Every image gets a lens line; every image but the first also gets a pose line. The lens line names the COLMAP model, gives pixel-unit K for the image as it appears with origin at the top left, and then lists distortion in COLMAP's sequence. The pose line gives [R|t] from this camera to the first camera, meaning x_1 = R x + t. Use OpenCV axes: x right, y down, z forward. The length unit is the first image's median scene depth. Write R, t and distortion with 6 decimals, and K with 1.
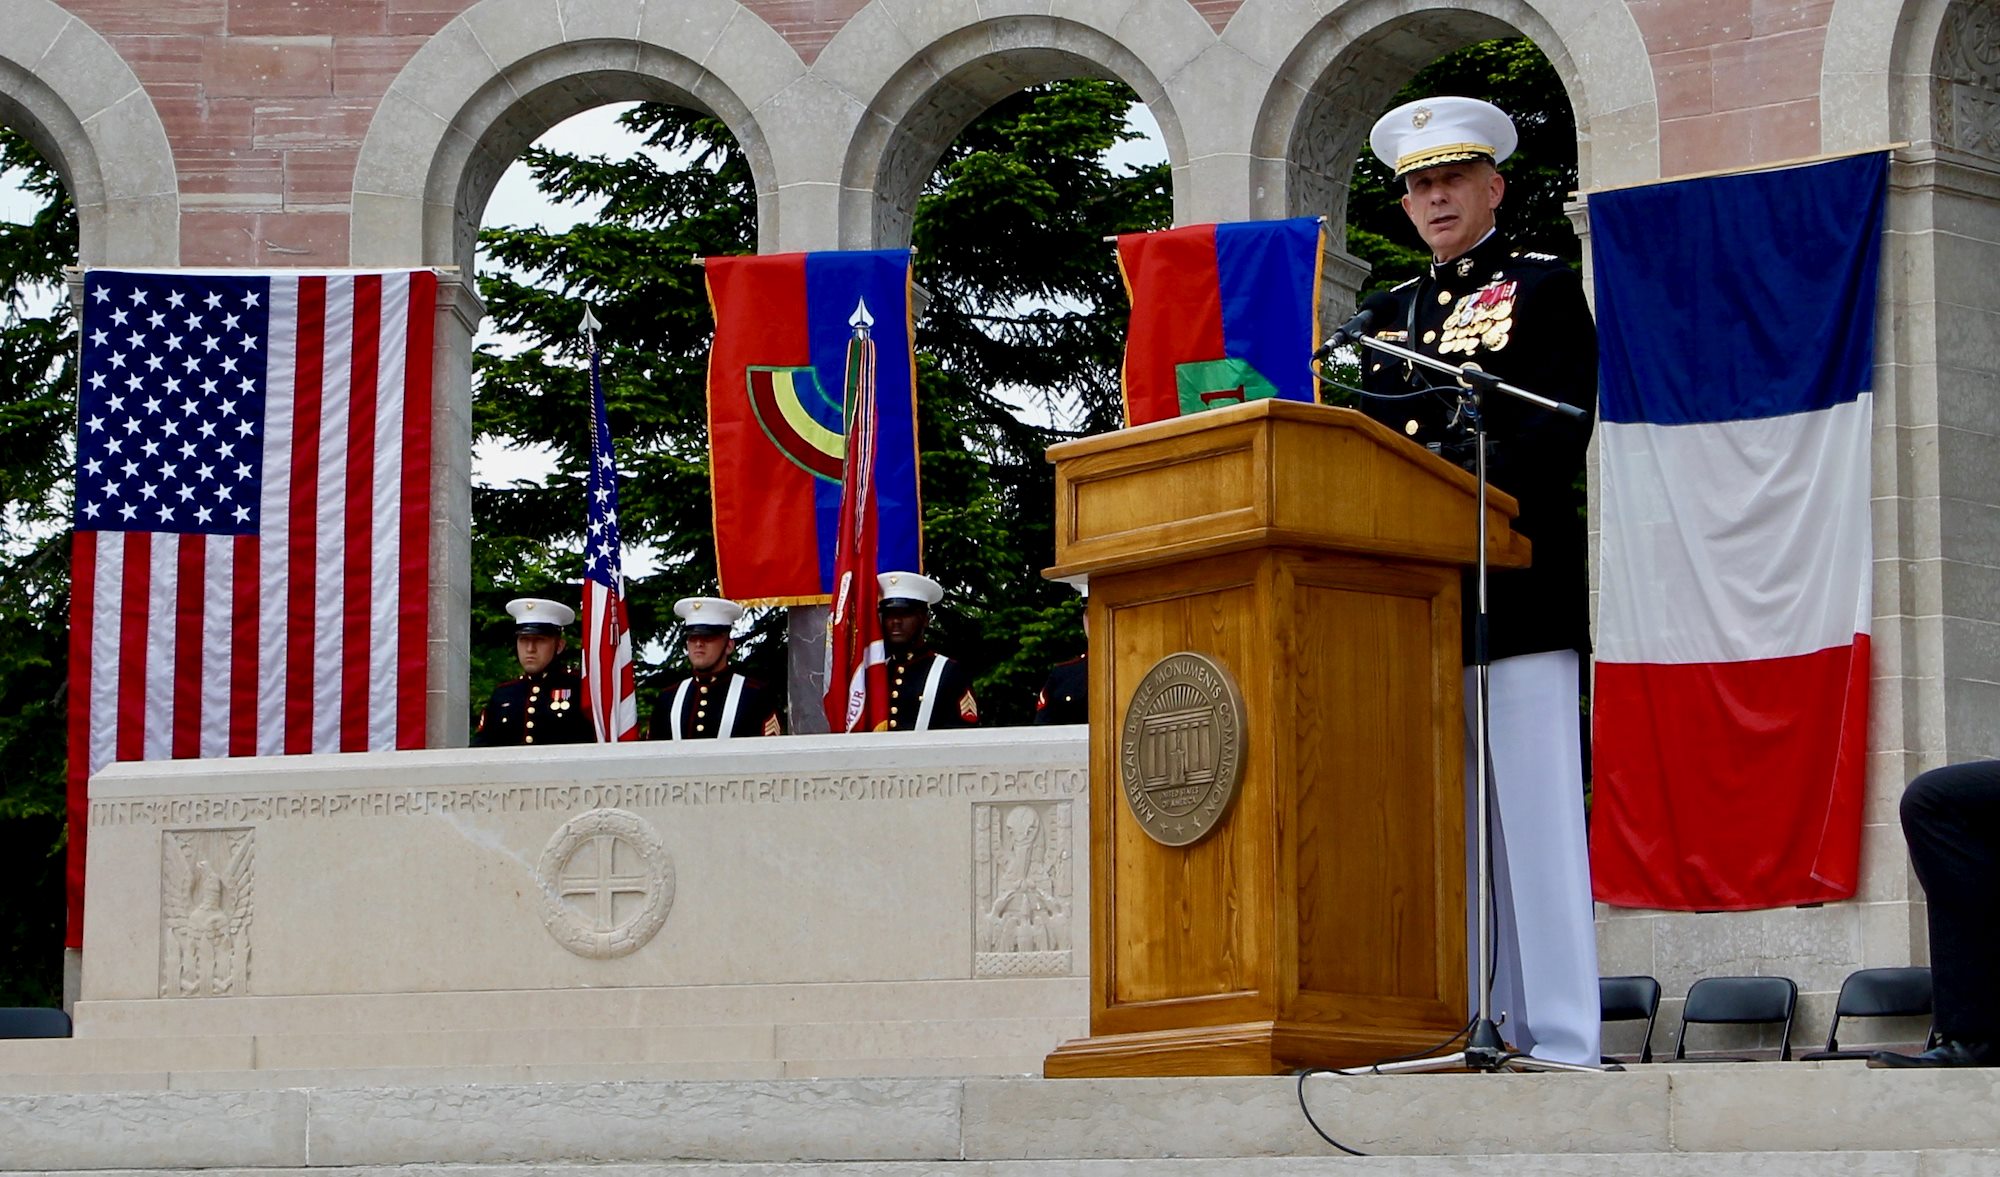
lens RADIAL K [[5859.5, 0, 921.5], [0, 5859.5, 587.1], [0, 0, 1]] dist [0.070352, -0.106148]
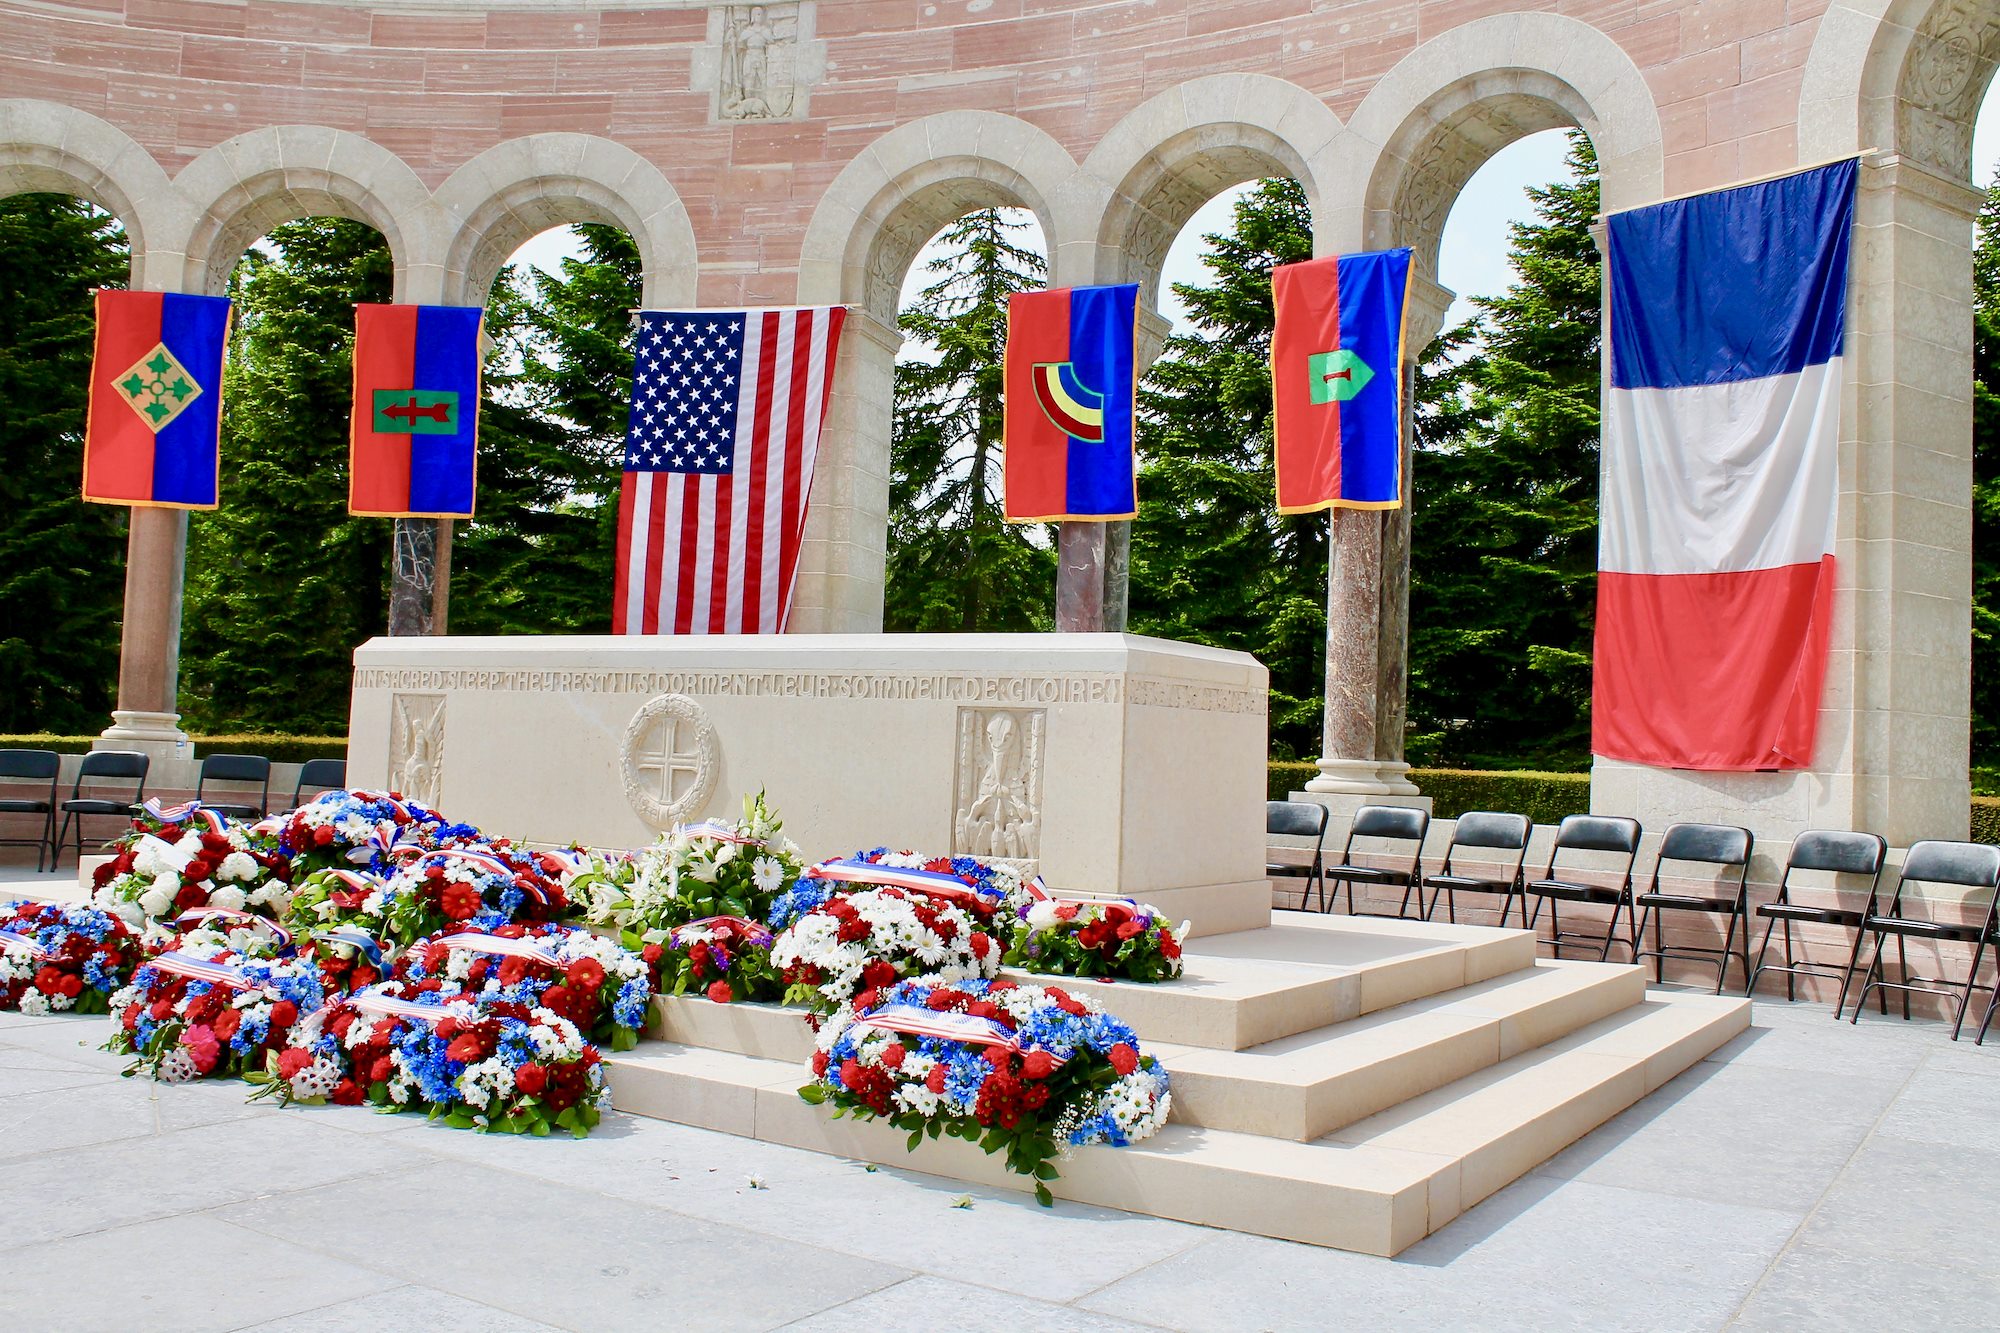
lens RADIAL K [[1781.0, 0, 1010.8], [0, 1781.0, 671.6], [0, 0, 1]] dist [-0.140552, 0.132871]
pose [[0.975218, 0.027350, -0.219551, 0.069296], [-0.008988, 0.996408, 0.084202, 0.003351], [0.221065, -0.080142, 0.971961, 0.562033]]
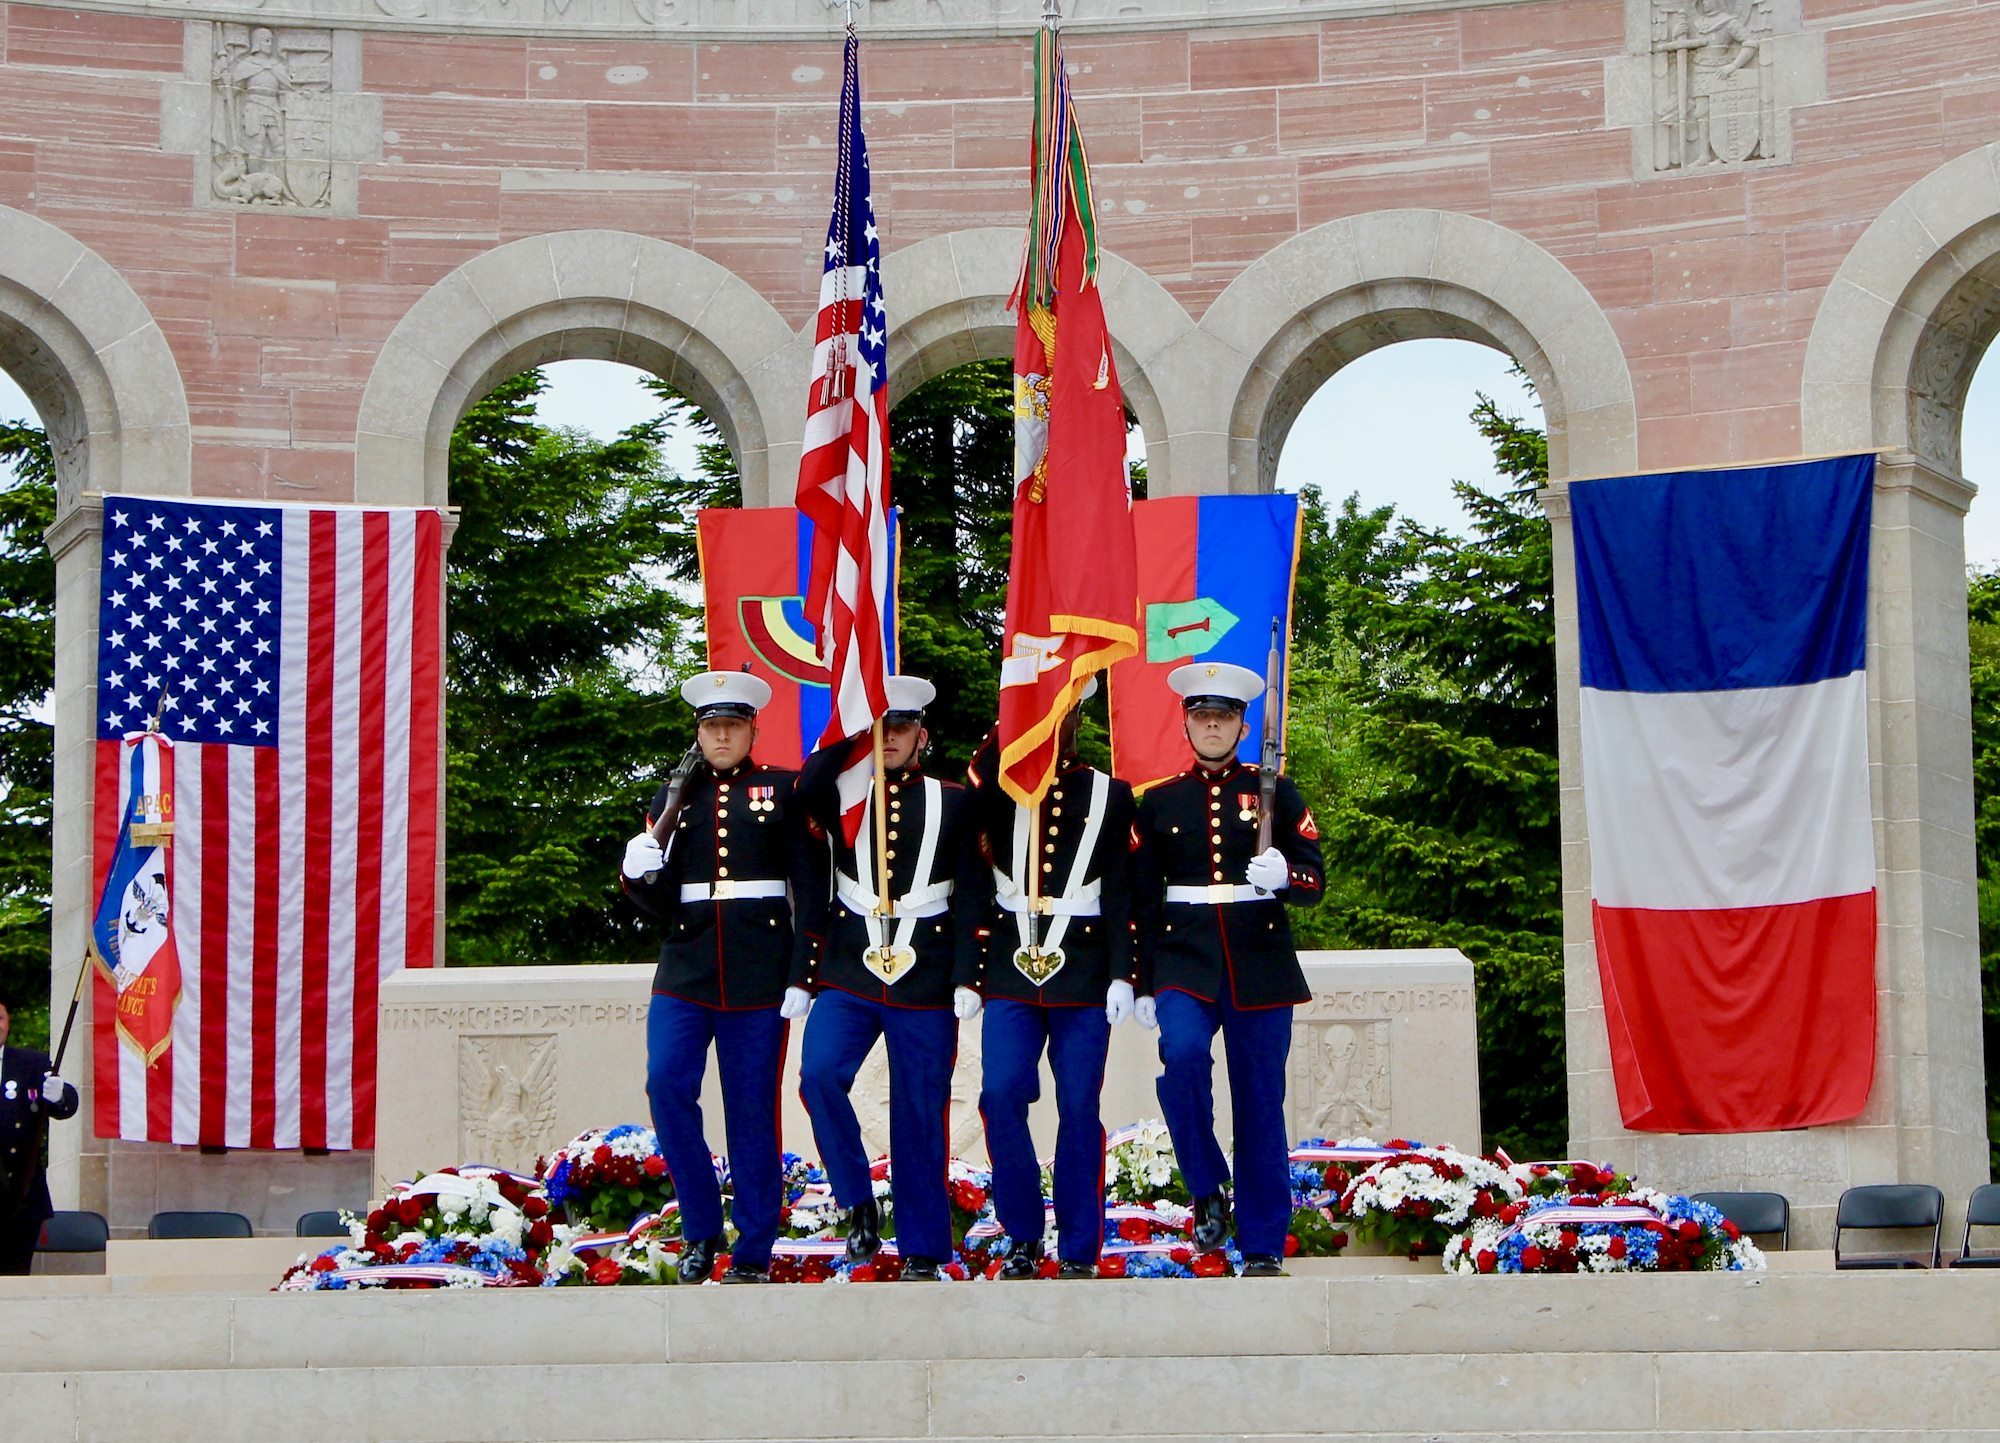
lens RADIAL K [[5189.6, 0, 997.2], [0, 5189.6, 873.9], [0, 0, 1]] dist [0.041075, 0.123418]
pose [[0.967436, 0.023972, 0.251976, -0.227040], [-0.024468, 0.999700, -0.001168, 0.010027], [-0.251929, -0.005035, 0.967733, 0.079251]]
